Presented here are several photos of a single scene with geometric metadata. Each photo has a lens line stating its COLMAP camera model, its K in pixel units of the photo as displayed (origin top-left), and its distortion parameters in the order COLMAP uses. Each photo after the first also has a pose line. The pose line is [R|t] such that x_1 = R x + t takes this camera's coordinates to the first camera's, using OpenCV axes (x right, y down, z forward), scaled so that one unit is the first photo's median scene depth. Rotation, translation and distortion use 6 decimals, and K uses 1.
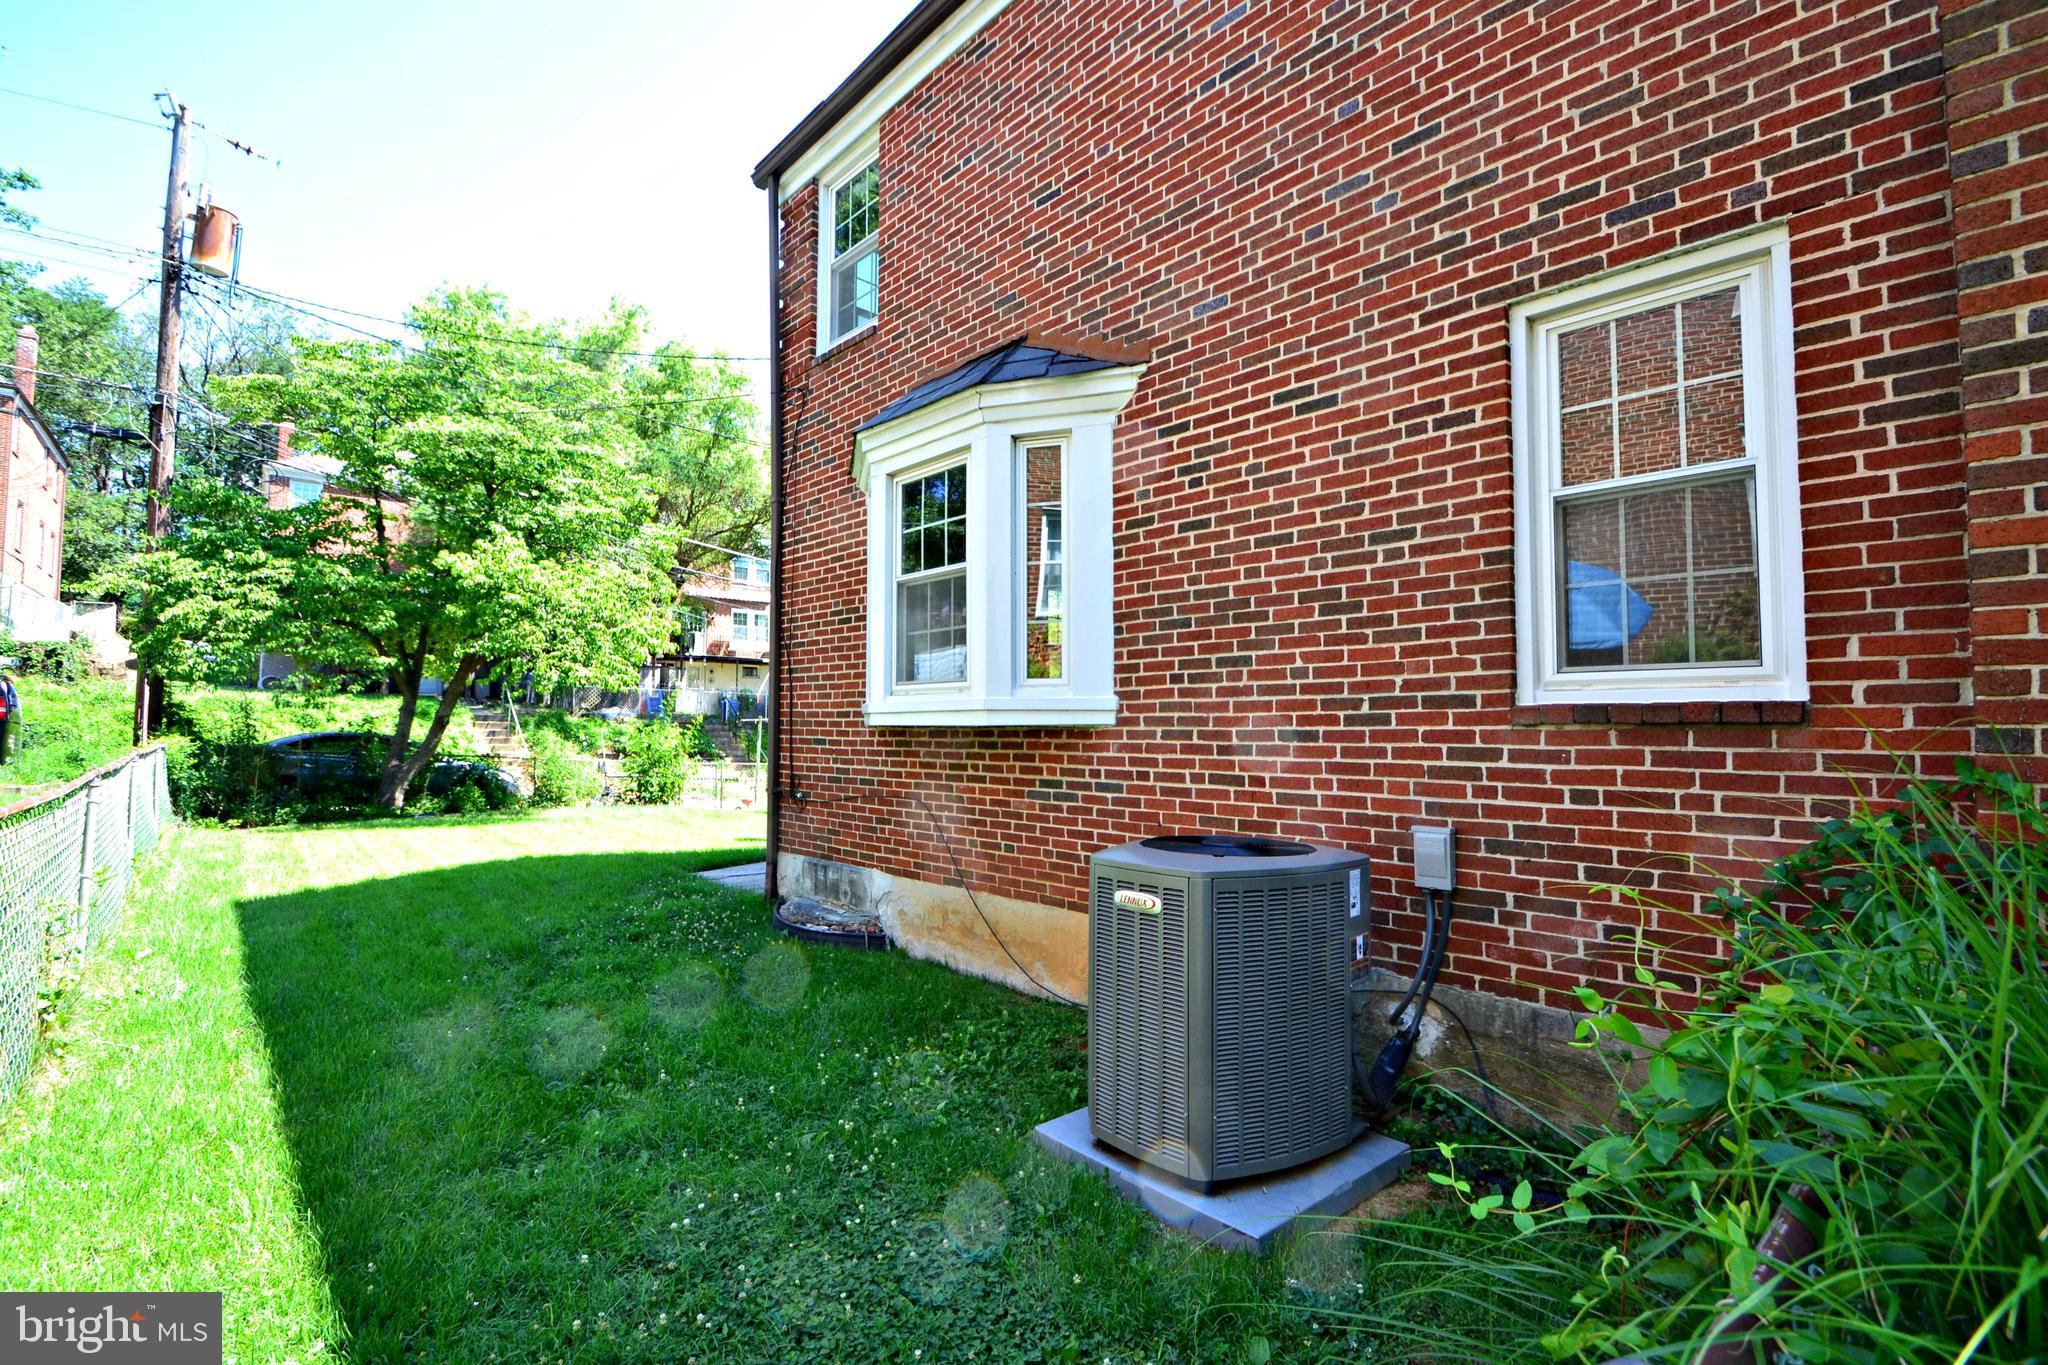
lens RADIAL K [[939.3, 0, 1017.1], [0, 939.3, 703.1], [0, 0, 1]] dist [0.016464, -0.017078]
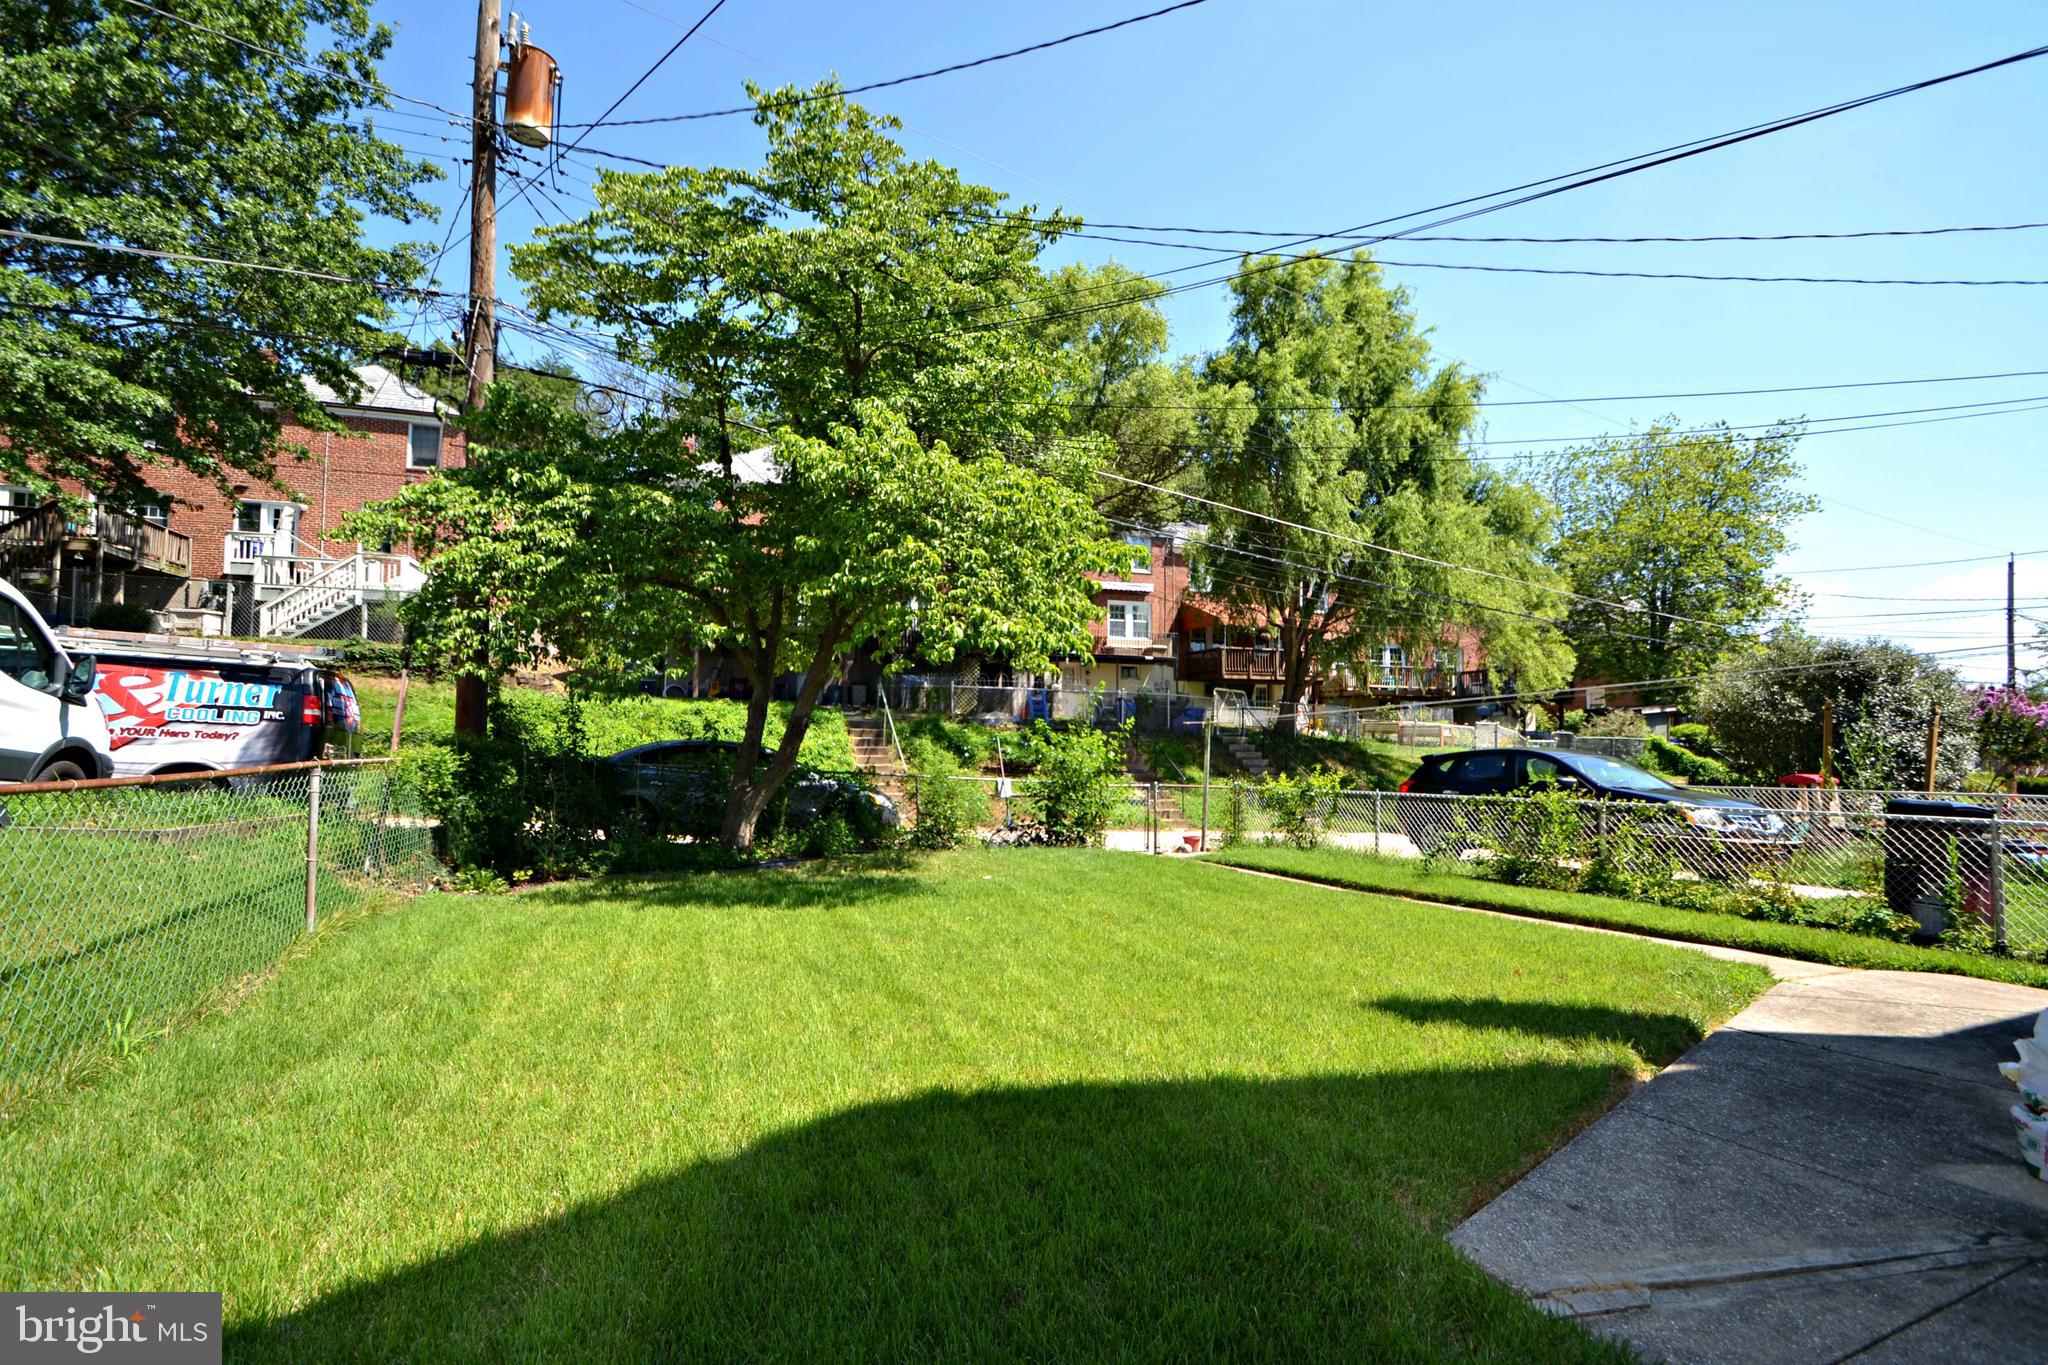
lens RADIAL K [[939.3, 0, 1017.1], [0, 939.3, 703.1], [0, 0, 1]] dist [0.016464, -0.017078]
pose [[0.937846, -0.017308, -0.346619, -0.233924], [0.013468, 0.999818, -0.013484, 0.017035], [0.346790, 0.007977, 0.937909, 0.433893]]
